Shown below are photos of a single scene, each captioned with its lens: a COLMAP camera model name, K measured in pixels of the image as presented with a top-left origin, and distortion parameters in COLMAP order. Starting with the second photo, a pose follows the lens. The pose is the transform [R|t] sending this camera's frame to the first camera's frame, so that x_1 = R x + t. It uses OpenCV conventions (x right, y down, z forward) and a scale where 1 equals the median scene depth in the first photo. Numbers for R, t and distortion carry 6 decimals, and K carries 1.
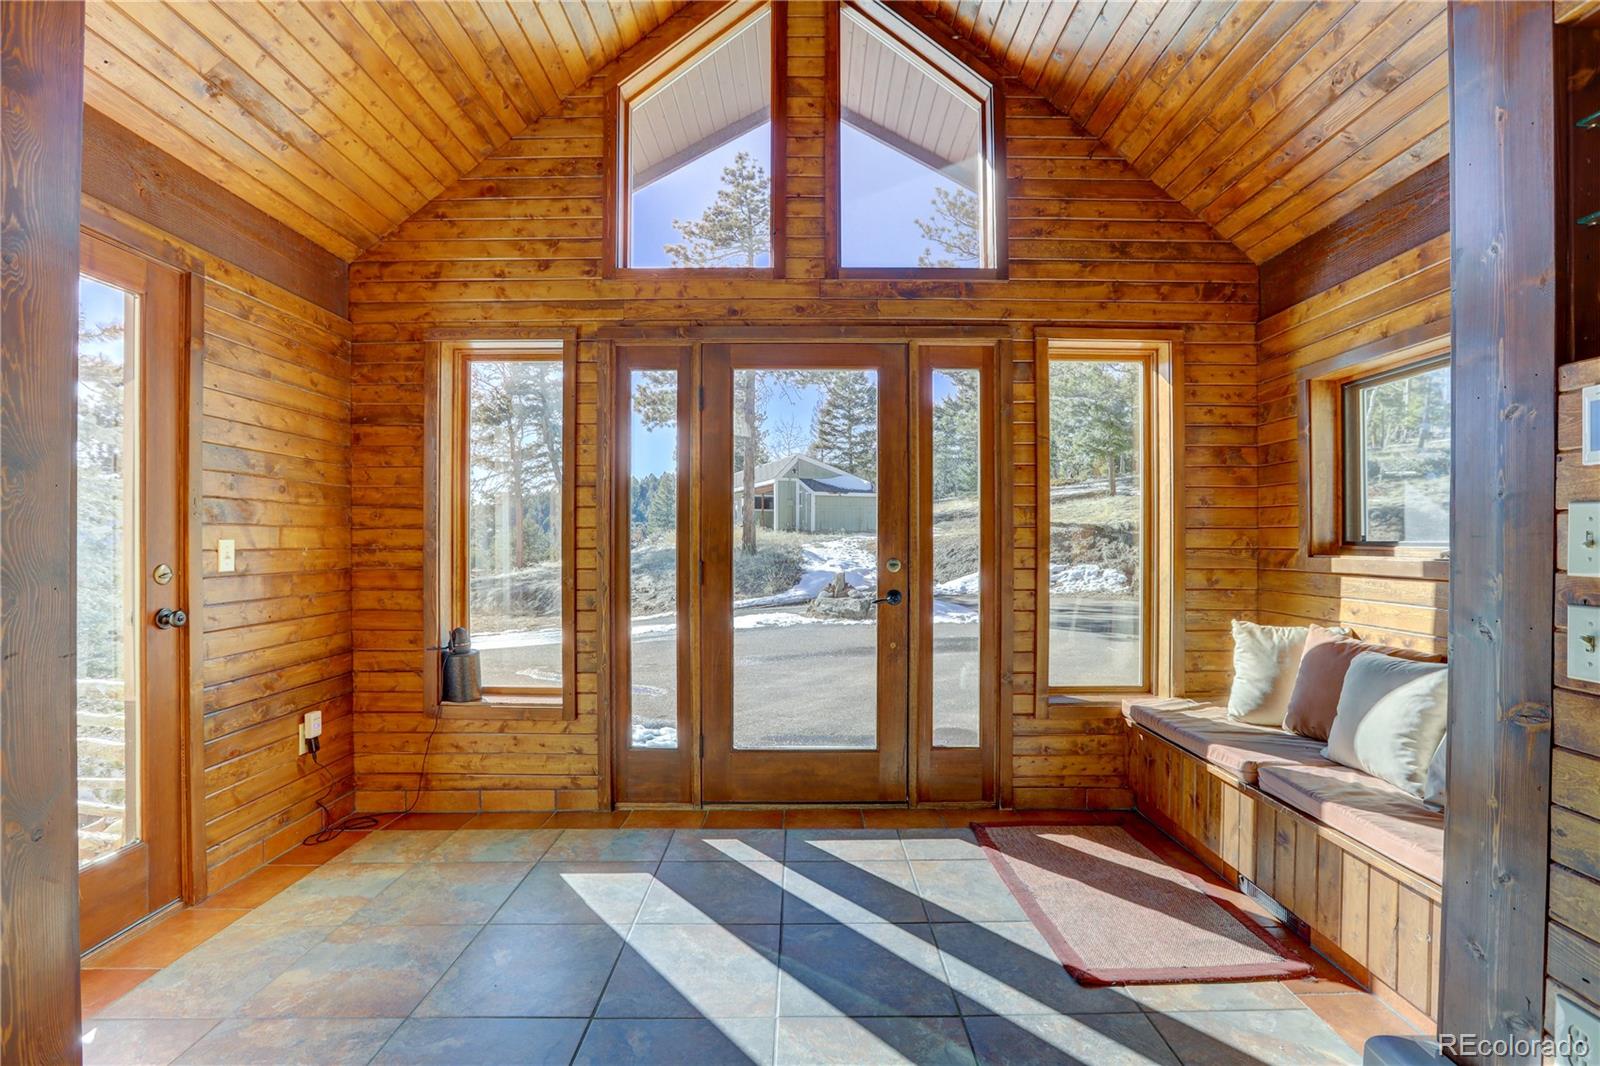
lens RADIAL K [[732.0, 0, 800.5], [0, 732.0, 535.8], [0, 0, 1]] dist [-0.034269, -0.000151]
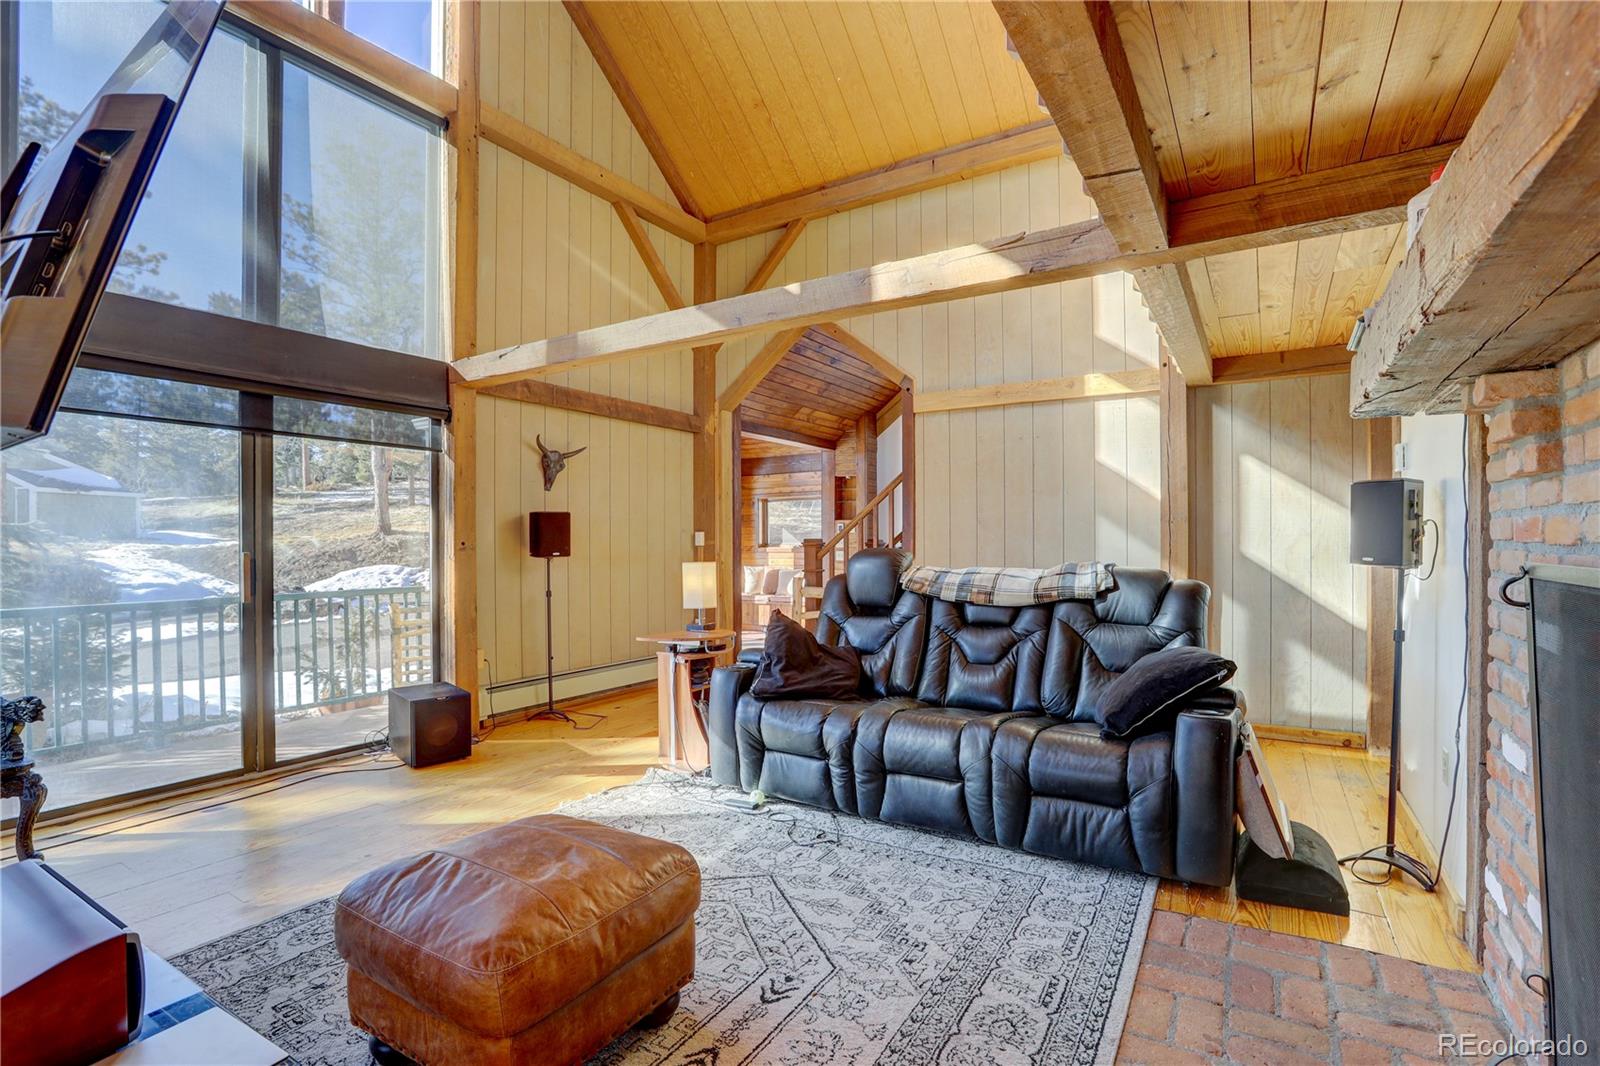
lens RADIAL K [[732.0, 0, 805.1], [0, 732.0, 541.4], [0, 0, 1]] dist [-0.034269, -0.000151]
pose [[0.529777, -0.003611, 0.848130, -2.220240], [0.003945, 0.999991, 0.001793, -0.007761], [-0.848128, 0.002396, 0.529786, -1.107659]]
